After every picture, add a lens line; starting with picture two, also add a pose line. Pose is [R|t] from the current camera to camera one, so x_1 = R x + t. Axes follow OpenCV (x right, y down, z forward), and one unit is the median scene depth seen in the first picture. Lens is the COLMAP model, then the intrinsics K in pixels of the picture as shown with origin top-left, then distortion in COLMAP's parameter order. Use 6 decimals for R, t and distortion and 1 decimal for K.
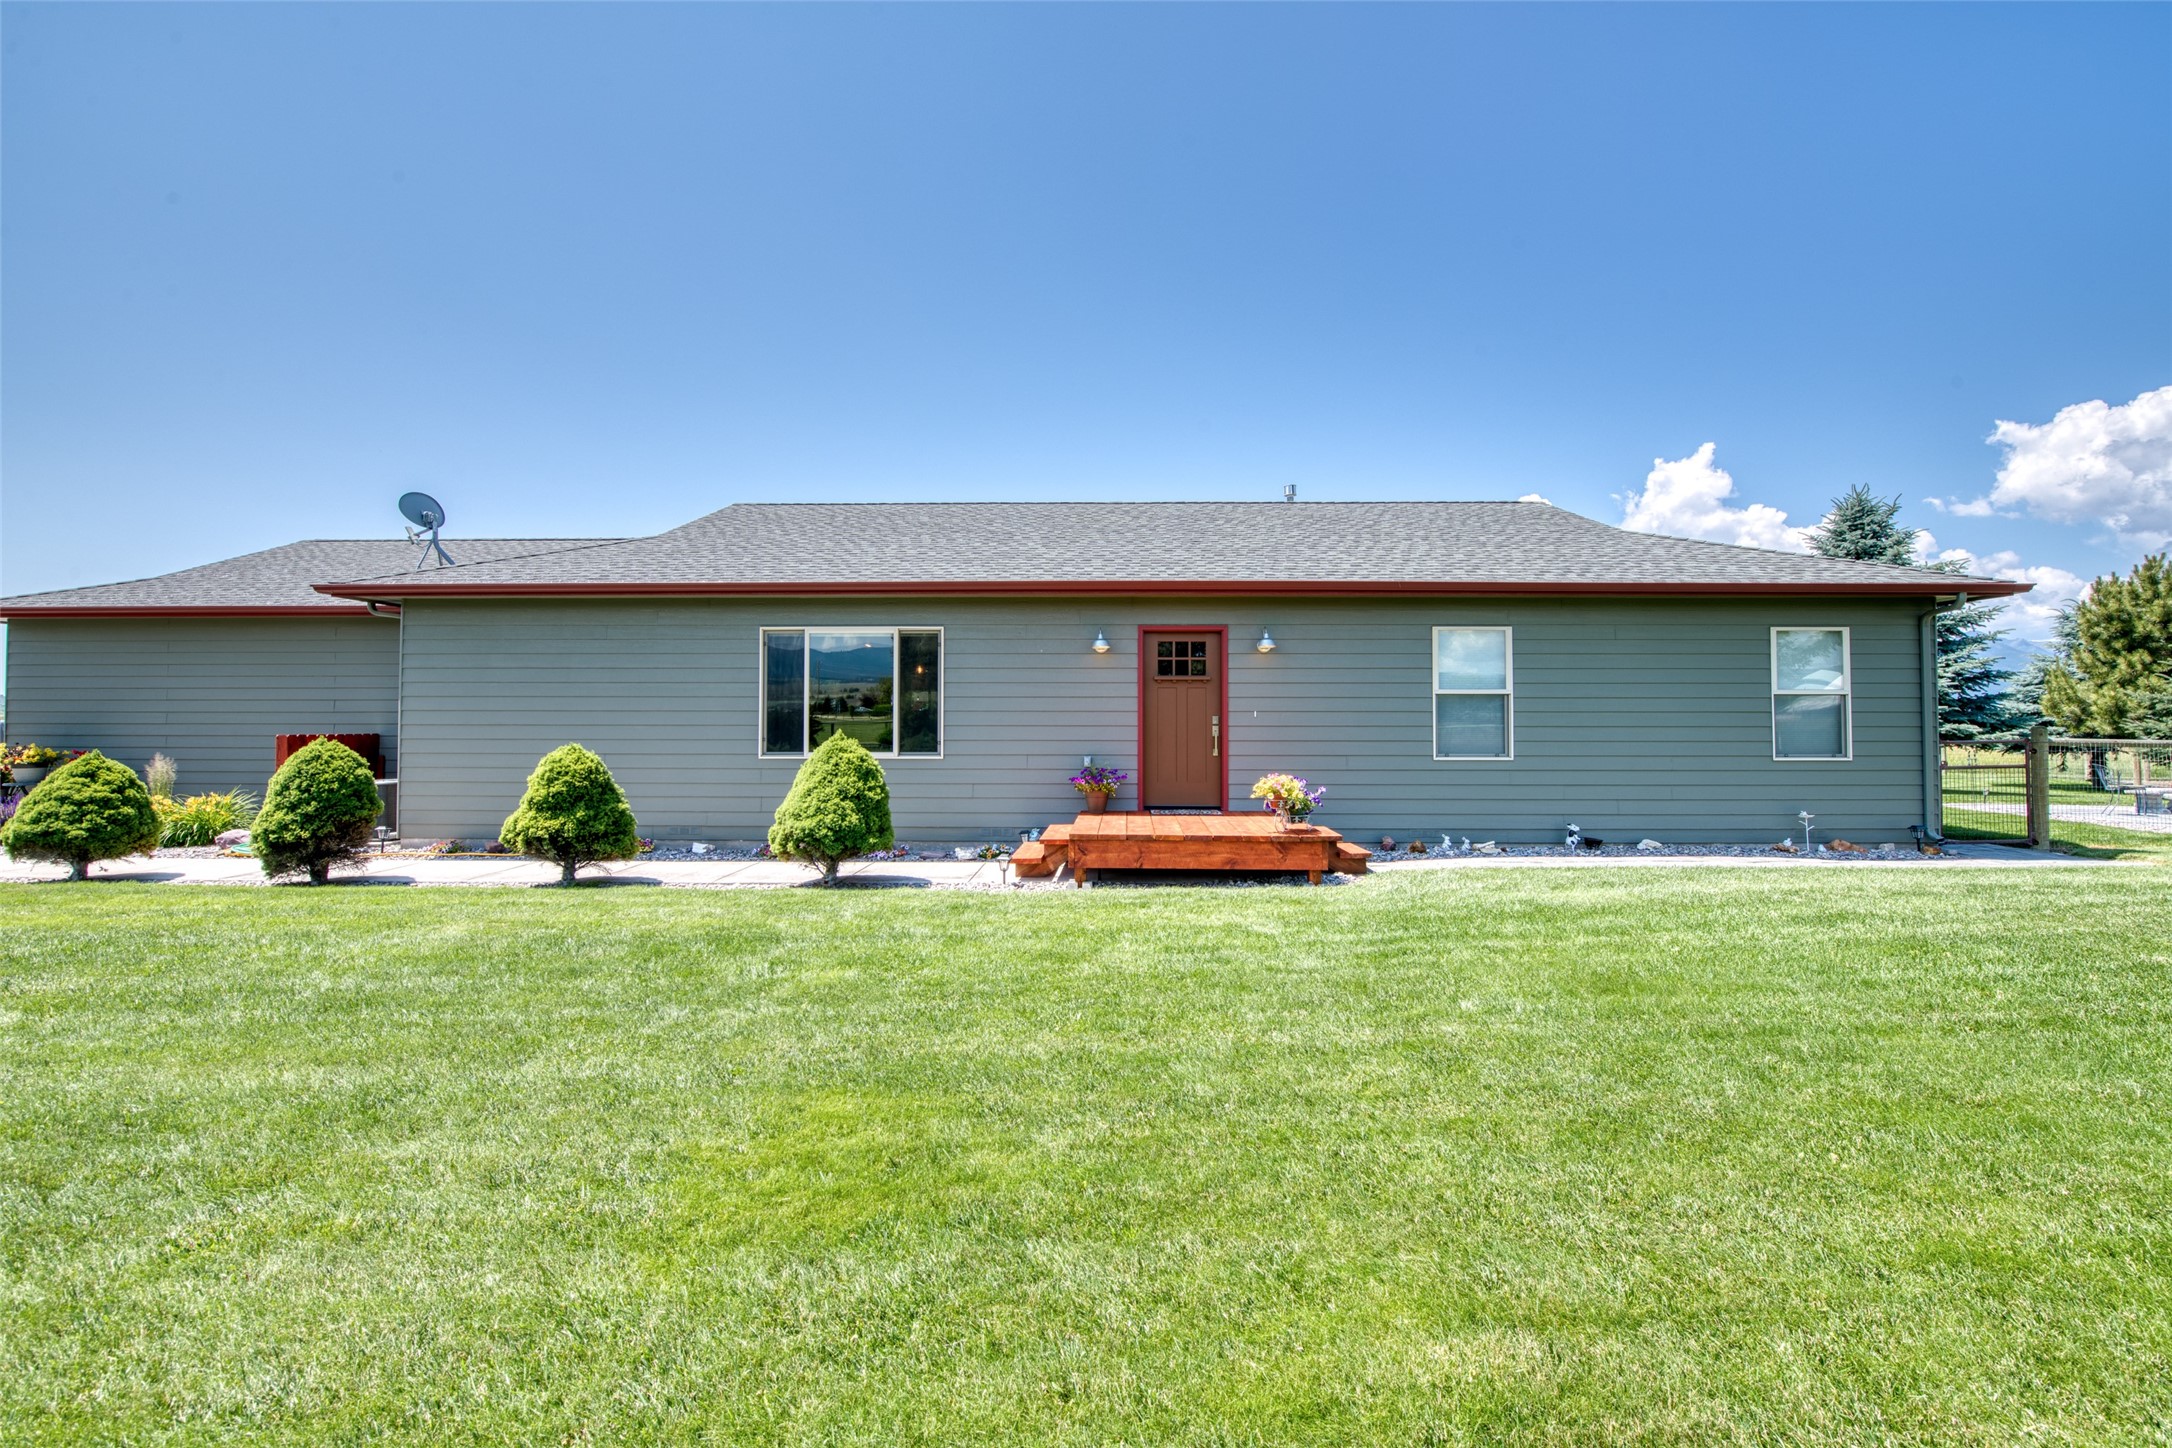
lens RADIAL K [[880.8, 0, 1103.4], [0, 880.8, 706.2], [0, 0, 1]] dist [-0.010119, -0.001767]
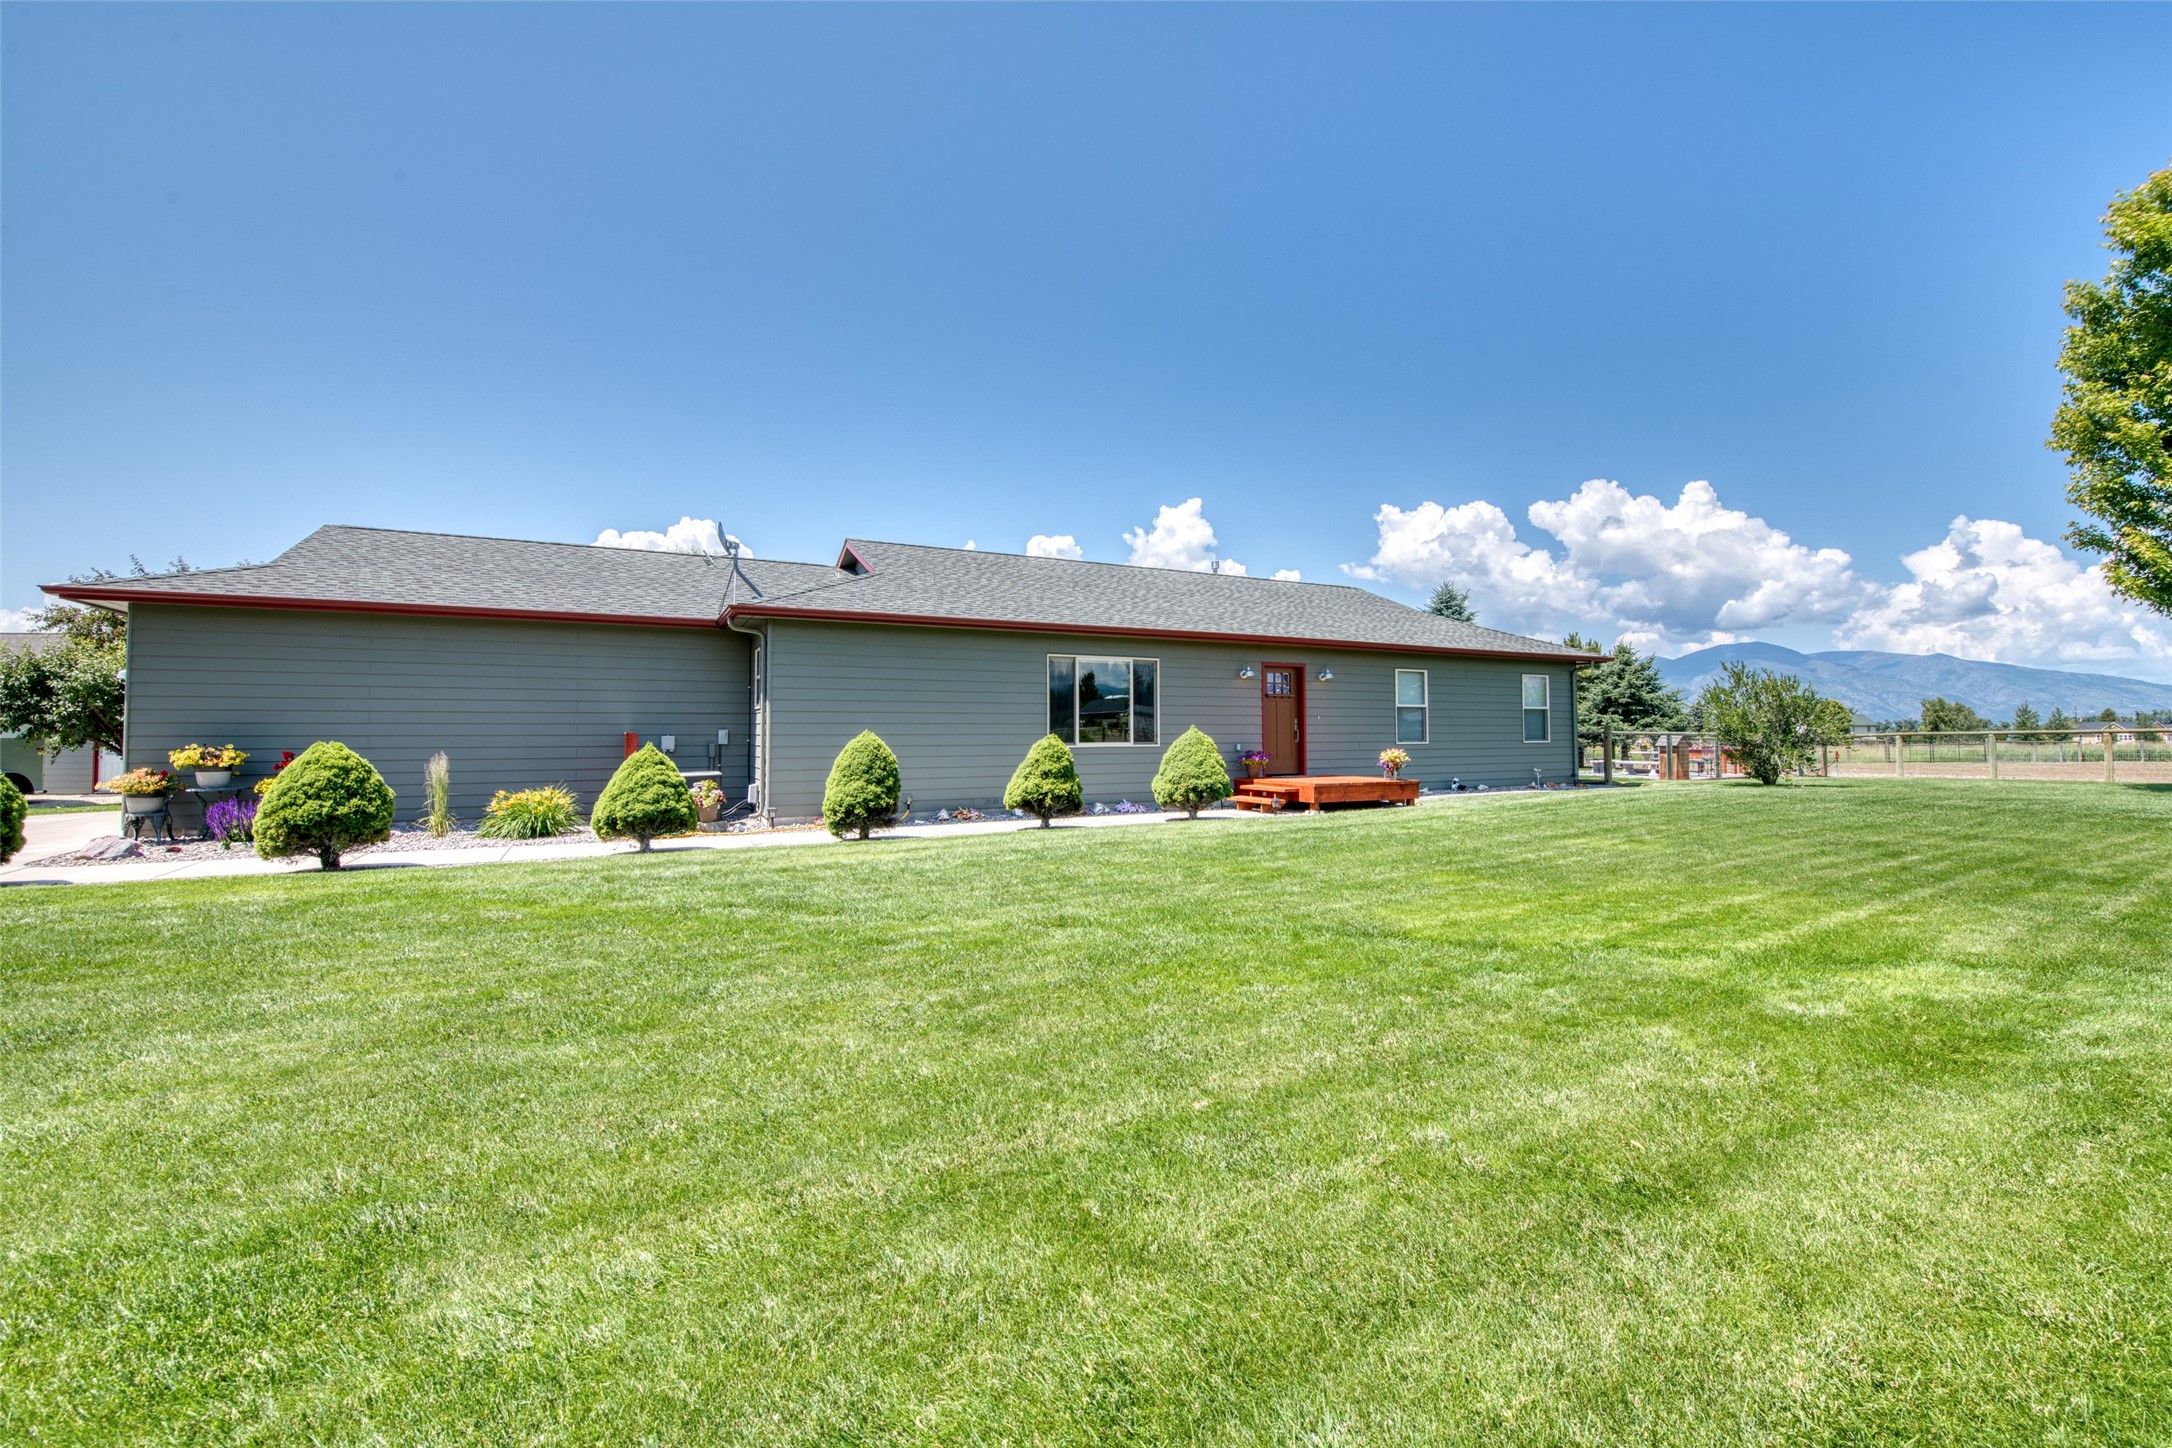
lens RADIAL K [[880.8, 0, 1087.6], [0, 880.8, 735.0], [0, 0, 1]] dist [-0.010119, -0.001767]
pose [[0.882132, -0.003254, 0.470990, -0.990314], [-0.007908, 0.999733, 0.021718, 0.008229], [-0.470935, -0.022883, 0.881871, -0.274016]]
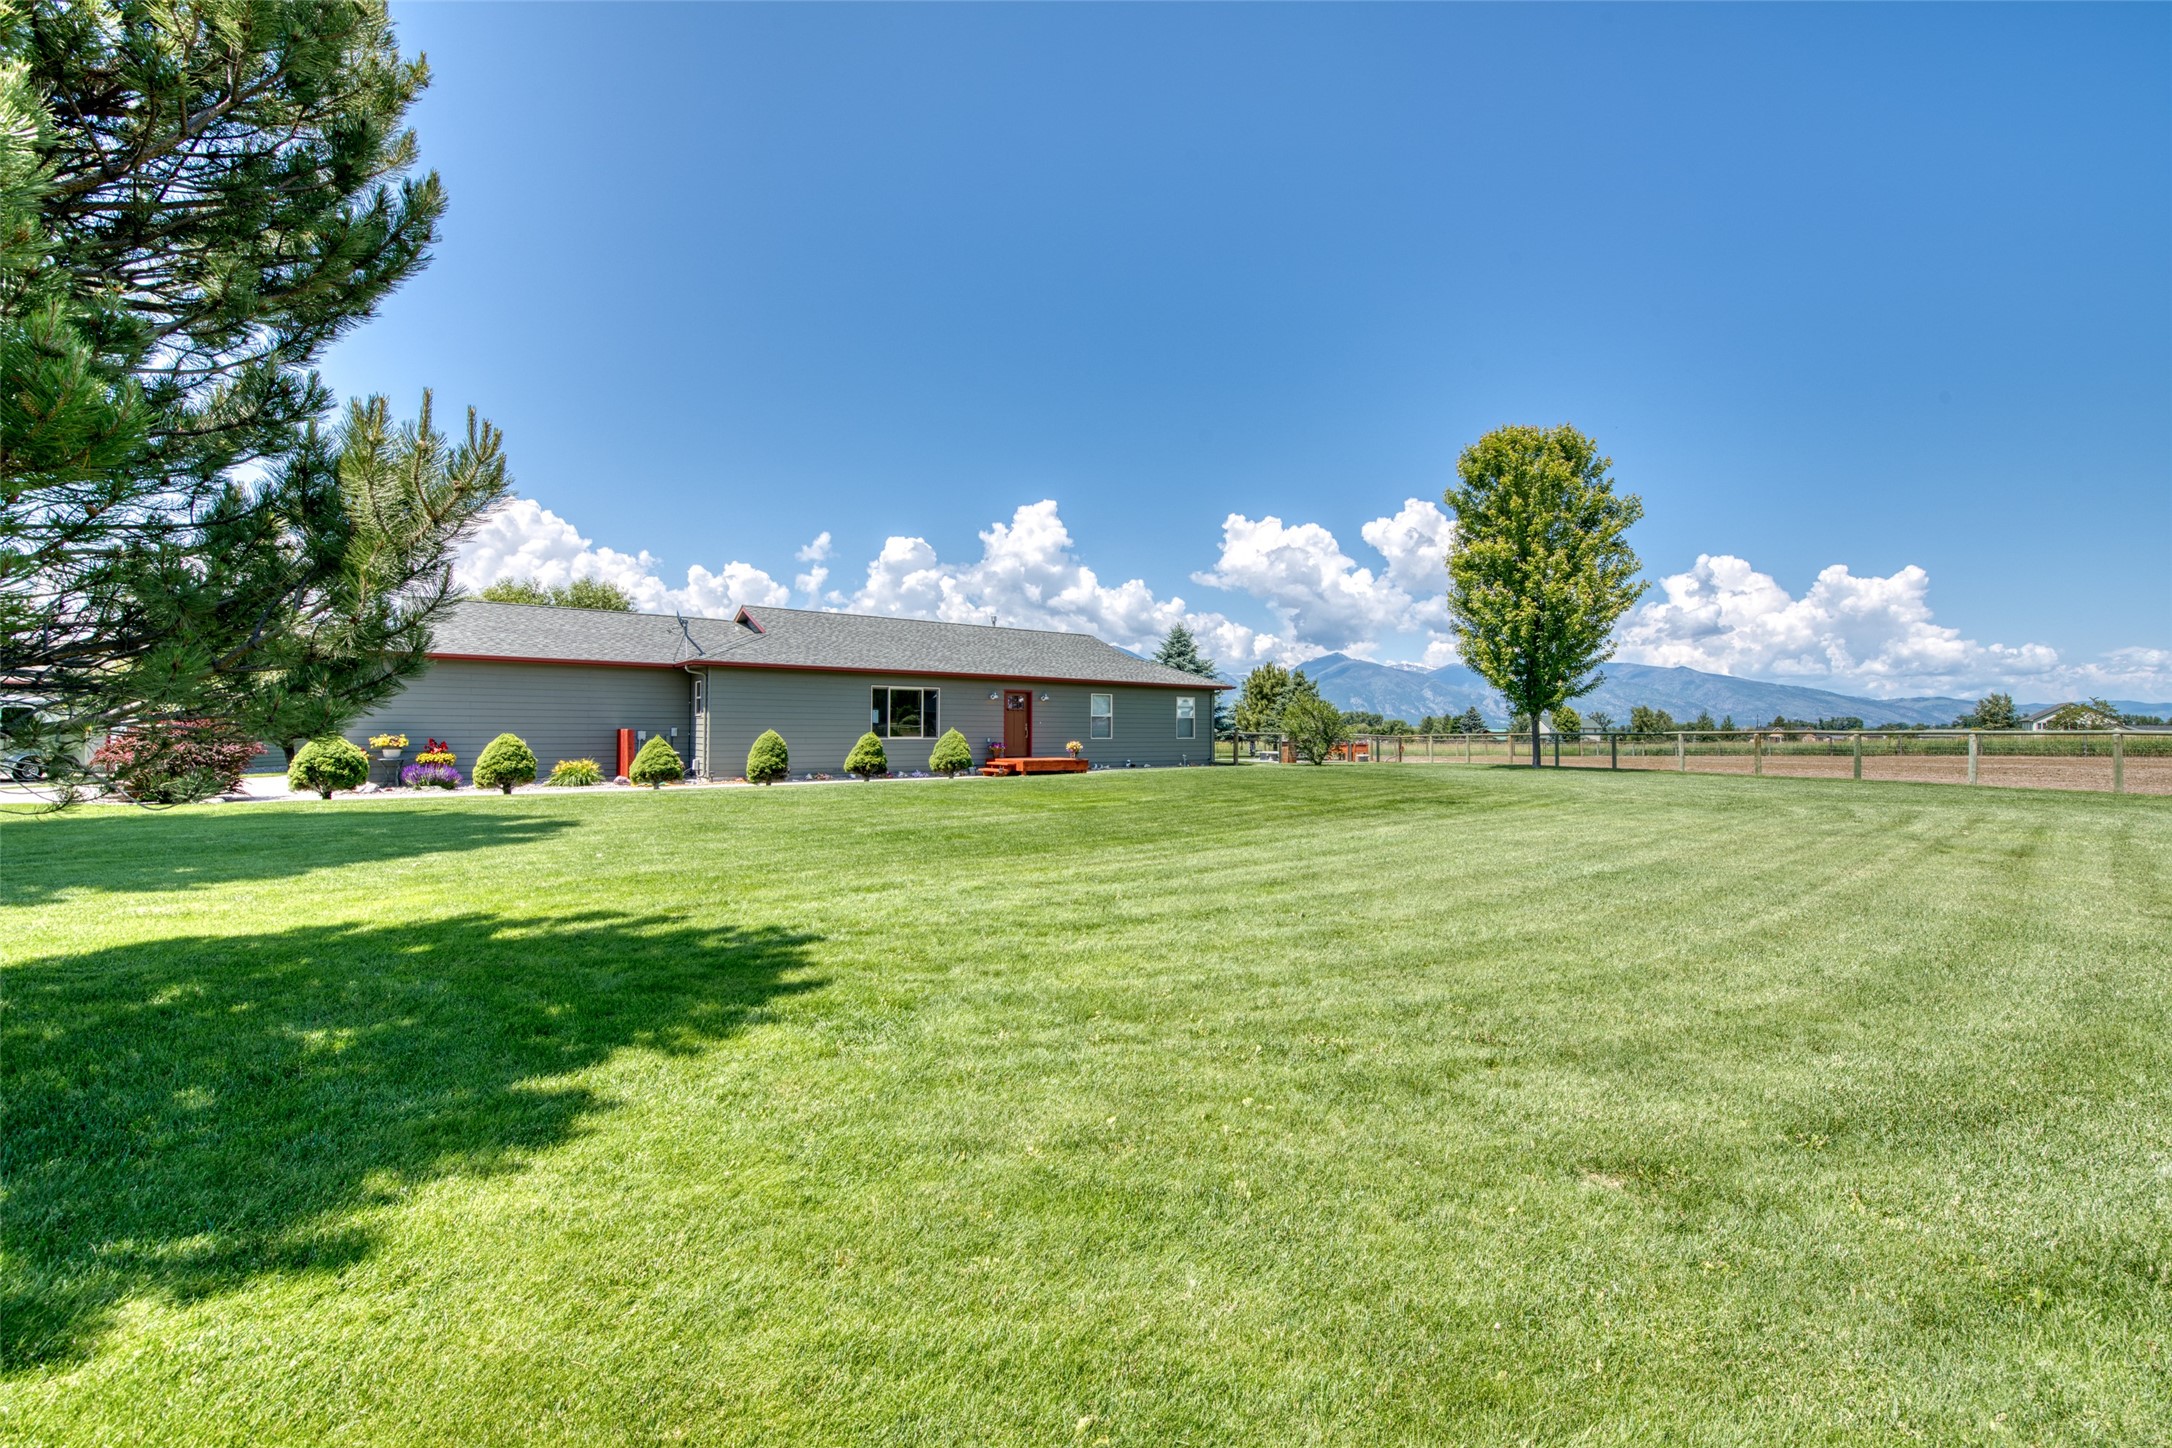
lens RADIAL K [[880.8, 0, 1105.0], [0, 880.8, 726.1], [0, 0, 1]] dist [-0.010119, -0.001767]
pose [[0.781056, 0.007029, 0.624422, -1.401363], [-0.019404, 0.999727, 0.013018, -0.022289], [-0.624160, -0.022284, 0.780979, -1.311800]]
